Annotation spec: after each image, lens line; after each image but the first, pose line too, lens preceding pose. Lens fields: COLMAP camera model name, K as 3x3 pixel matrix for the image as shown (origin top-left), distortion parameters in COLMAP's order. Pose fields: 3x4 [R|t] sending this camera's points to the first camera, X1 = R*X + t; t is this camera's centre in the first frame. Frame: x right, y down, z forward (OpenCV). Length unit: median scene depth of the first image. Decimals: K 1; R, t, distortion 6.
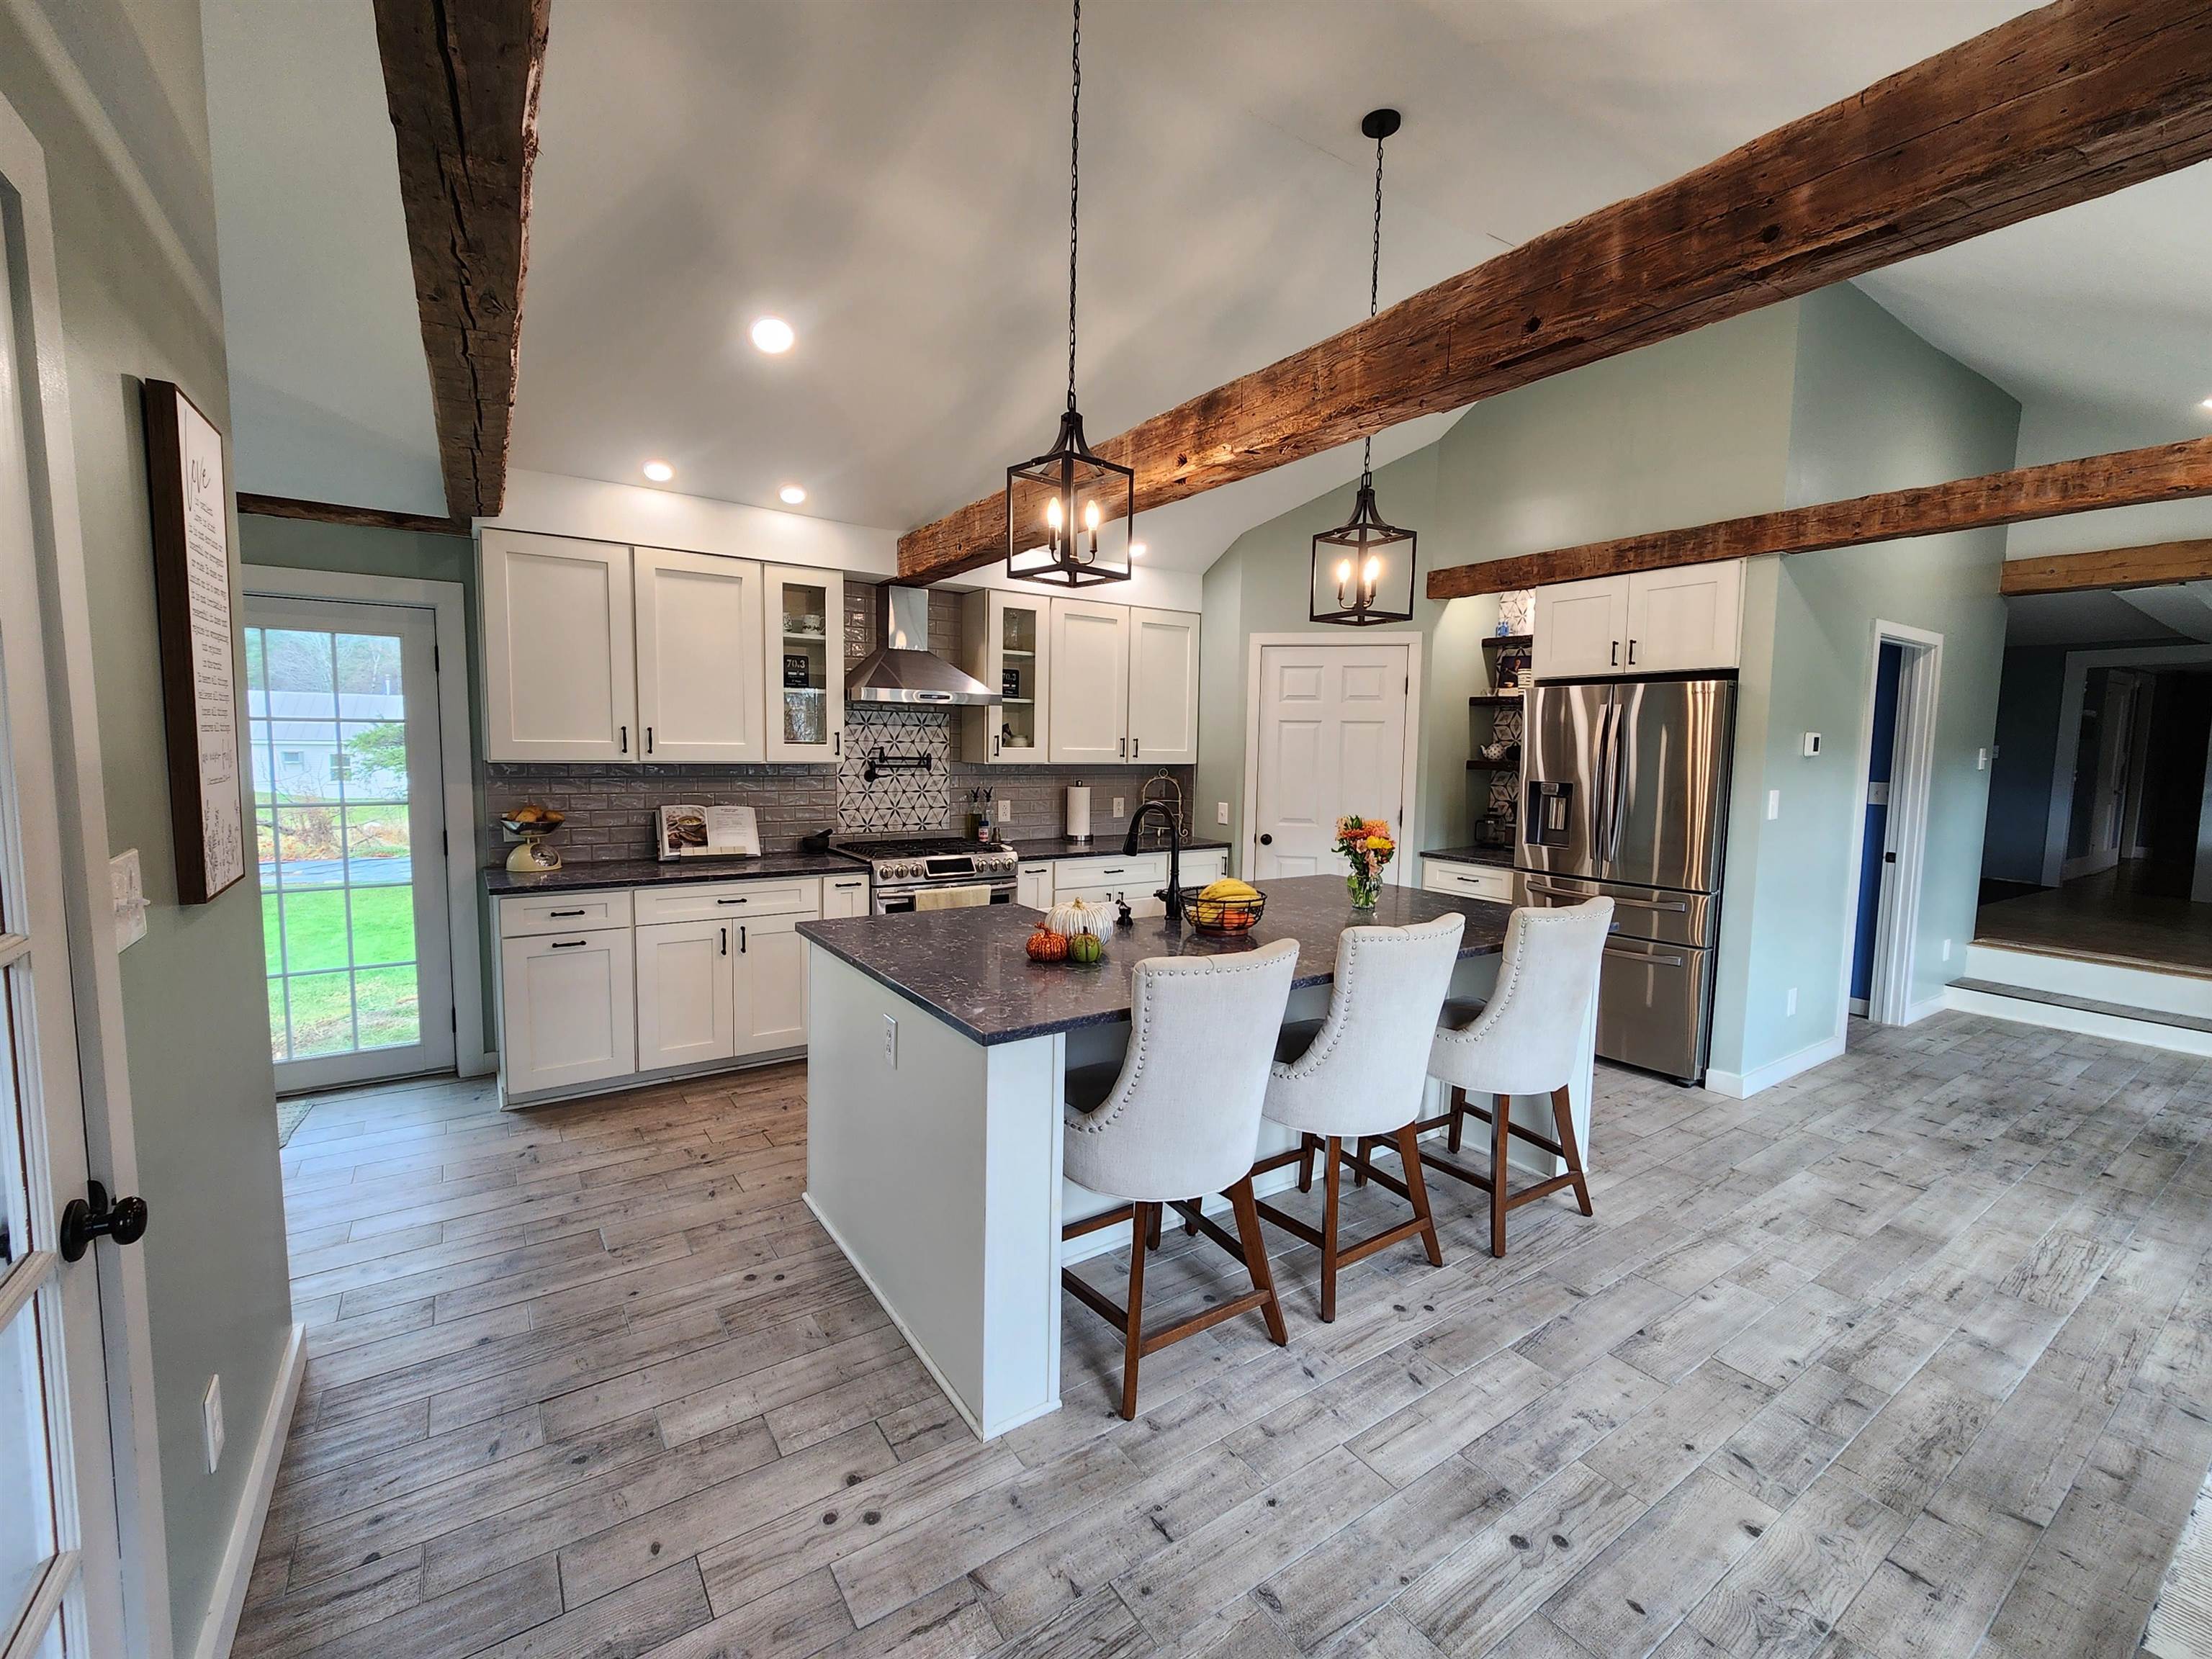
lens RADIAL K [[941.8, 0, 1105.8], [0, 941.8, 825.1], [0, 0, 1]] dist [0.000255, -0.000627]
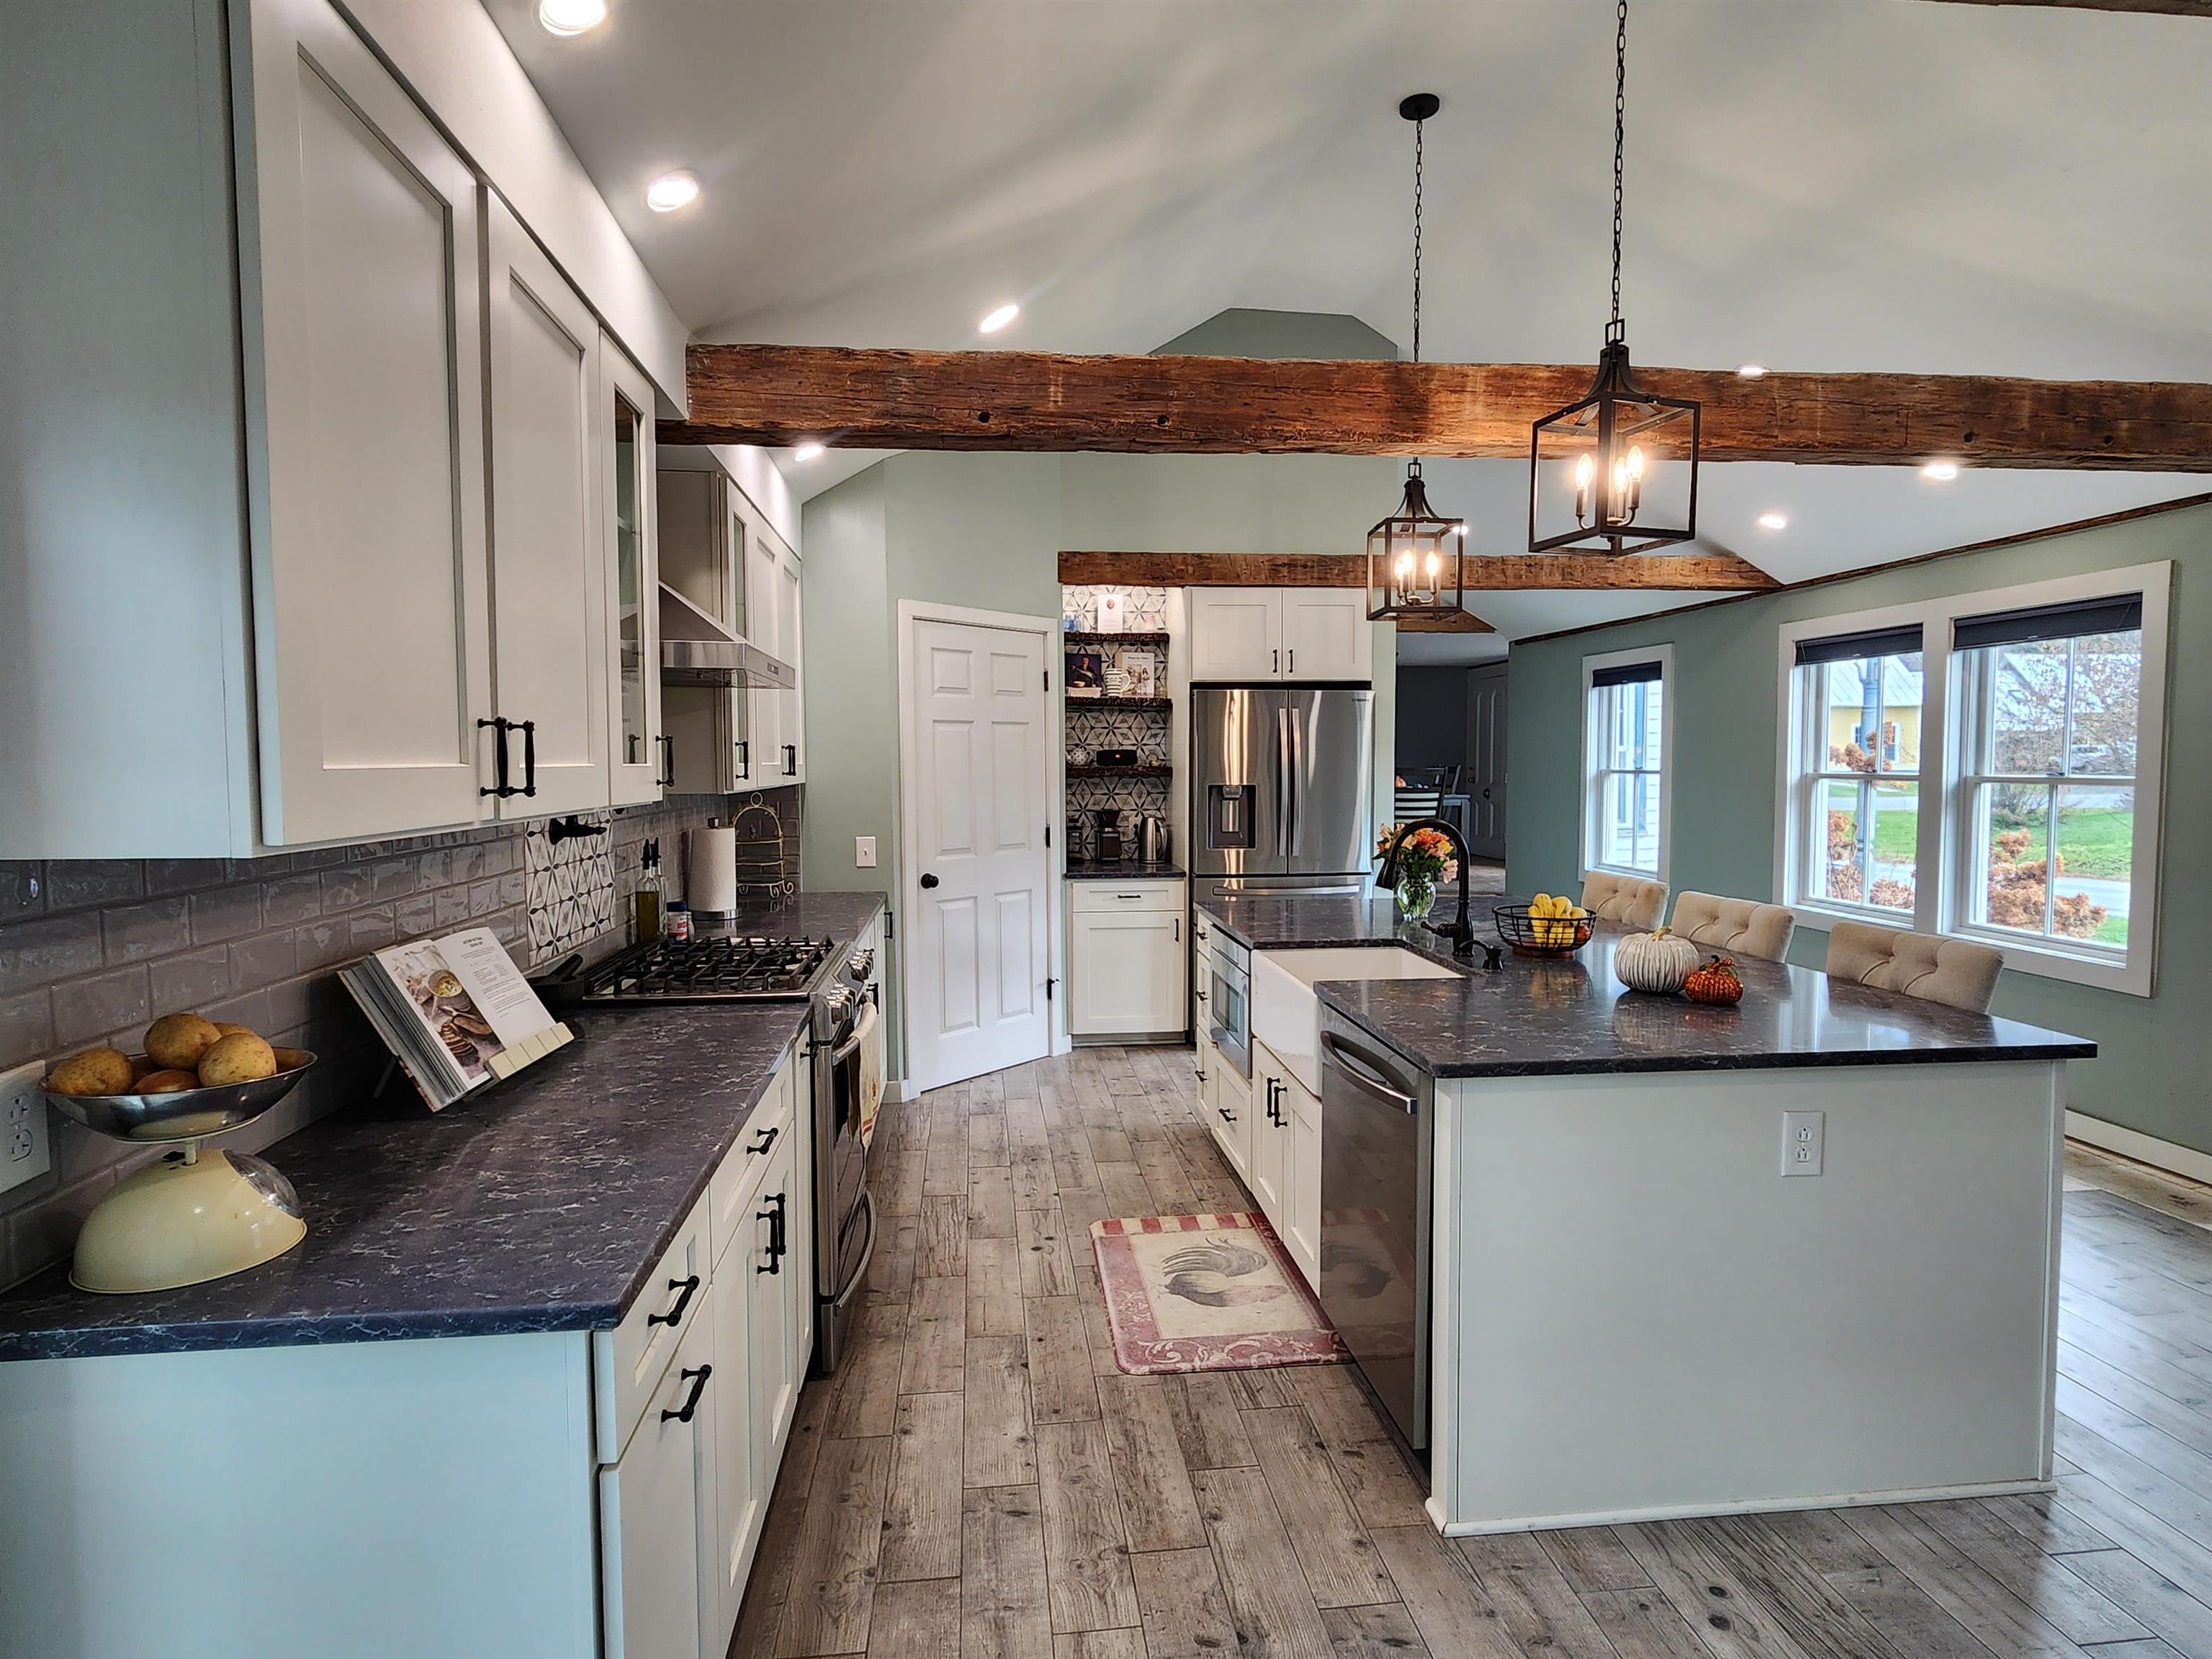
lens RADIAL K [[1144.0, 0, 1094.9], [0, 1144.0, 832.1], [0, 0, 1]] dist [0.004083, -0.002080]
pose [[0.475006, -0.076320, 0.876666, -0.761508], [0.089427, 0.995261, 0.038190, -0.062705], [-0.875427, 0.060257, 0.479580, 0.620073]]
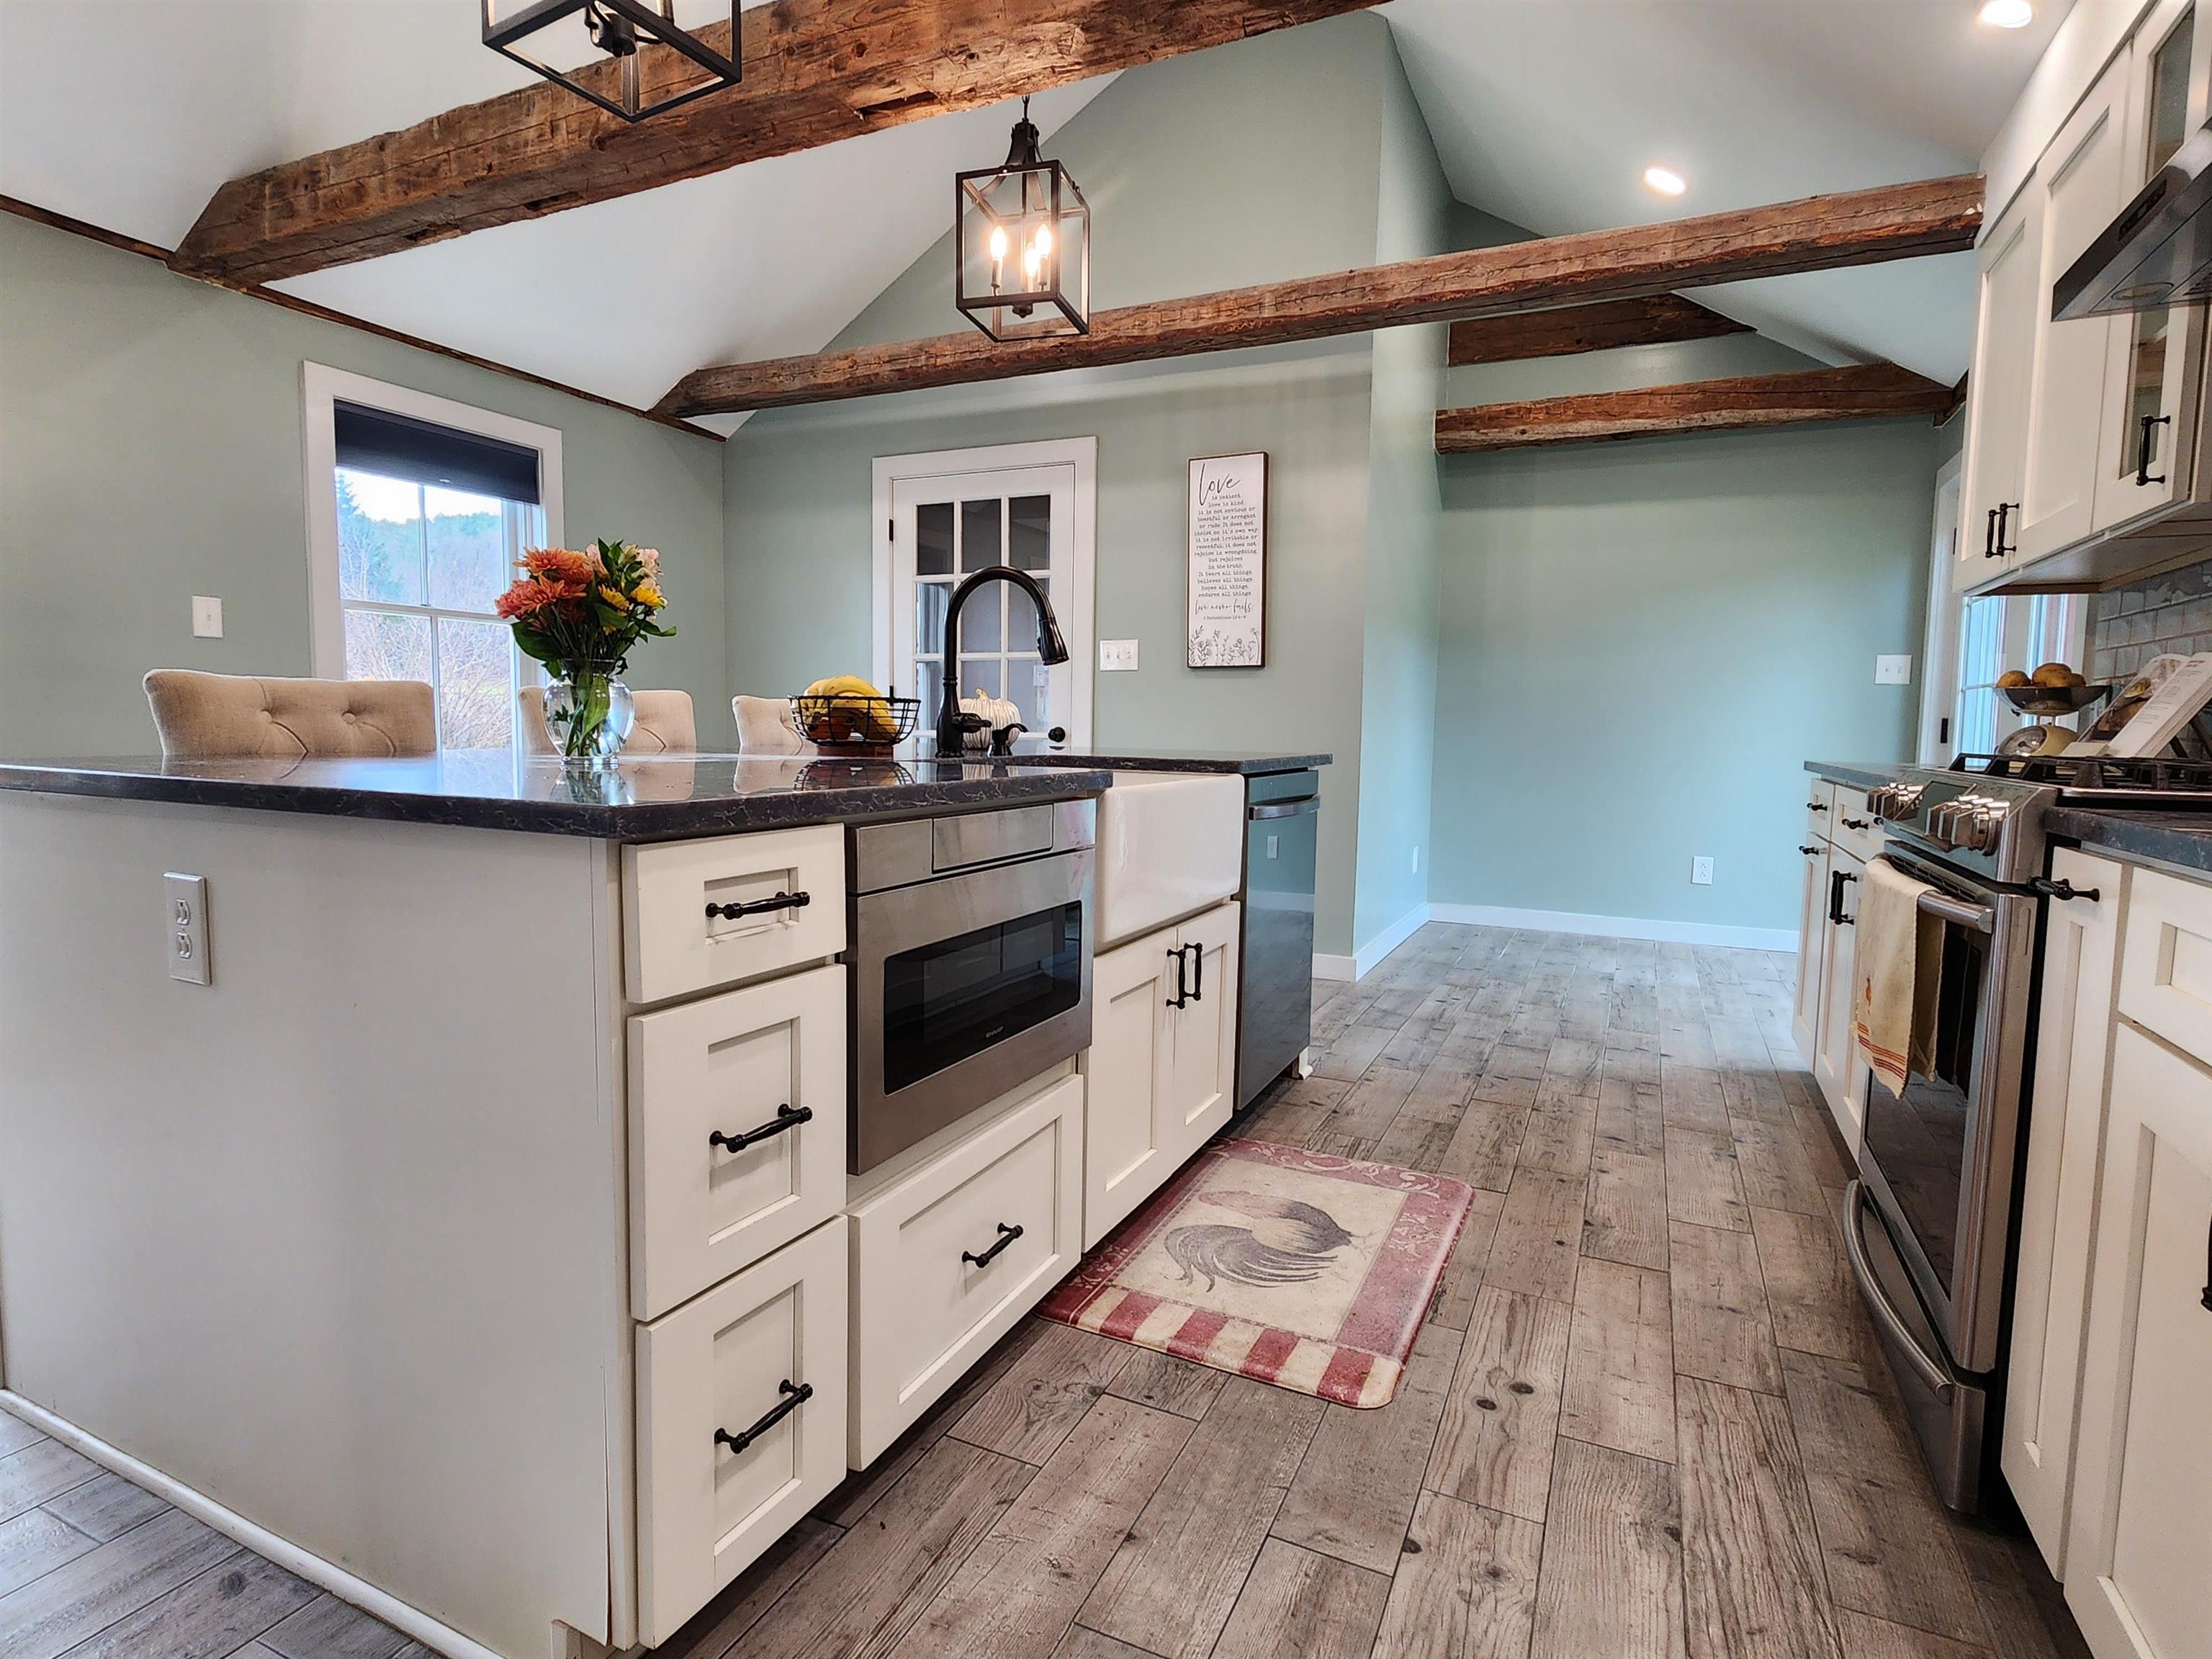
lens RADIAL K [[1139.0, 0, 1110.9], [0, 1139.0, 831.9], [0, 0, 1]] dist [0.004758, -0.002790]
pose [[-0.859872, 0.016813, -0.510234, 0.285863], [-0.077632, 0.983528, 0.163238, 0.012867], [0.504573, 0.179974, -0.844402, 1.329332]]
